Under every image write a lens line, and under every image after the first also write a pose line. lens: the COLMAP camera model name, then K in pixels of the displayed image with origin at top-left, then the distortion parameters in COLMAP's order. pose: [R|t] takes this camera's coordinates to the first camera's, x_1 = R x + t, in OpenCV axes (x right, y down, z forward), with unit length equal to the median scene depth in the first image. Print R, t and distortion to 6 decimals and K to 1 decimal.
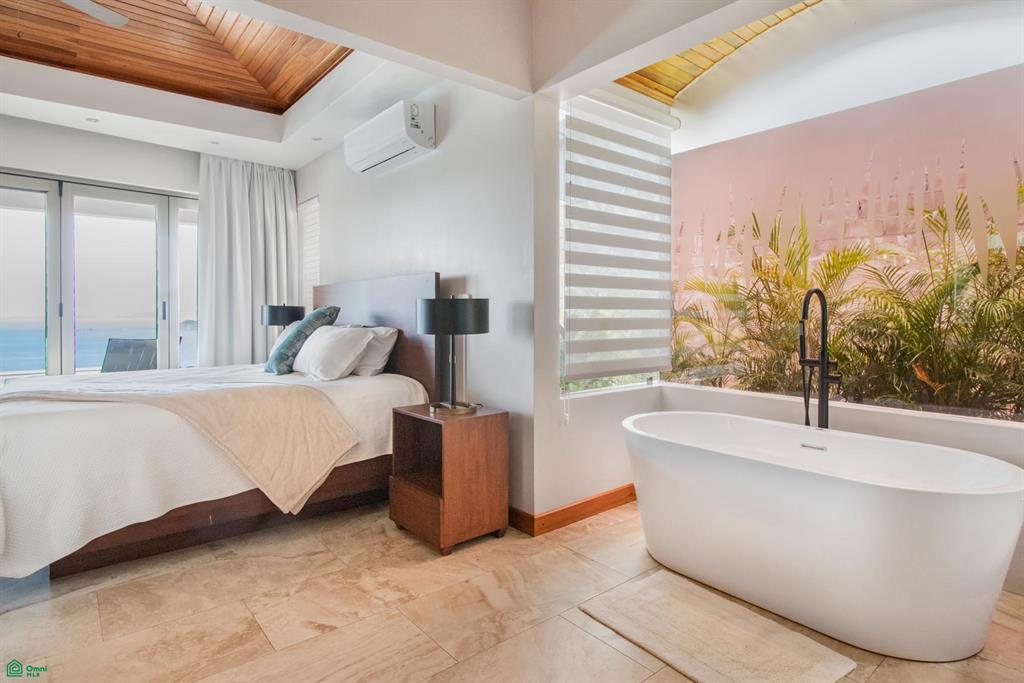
lens RADIAL K [[545.7, 0, 513.8], [0, 545.7, 325.2], [0, 0, 1]] dist [-0.002348, -0.001175]
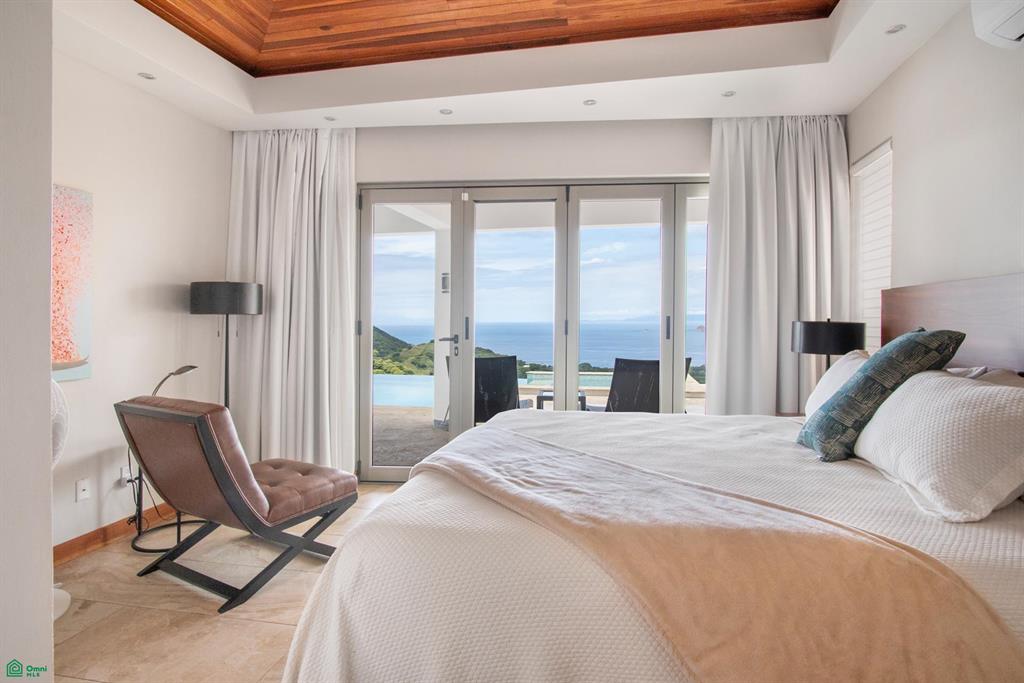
lens RADIAL K [[545.7, 0, 513.8], [0, 545.7, 325.2], [0, 0, 1]] dist [-0.002348, -0.001175]
pose [[0.621609, 0.008561, -0.783281, -0.163734], [-0.014480, 0.999895, -0.000563, -0.028447], [0.783194, 0.011692, 0.621668, 0.344093]]
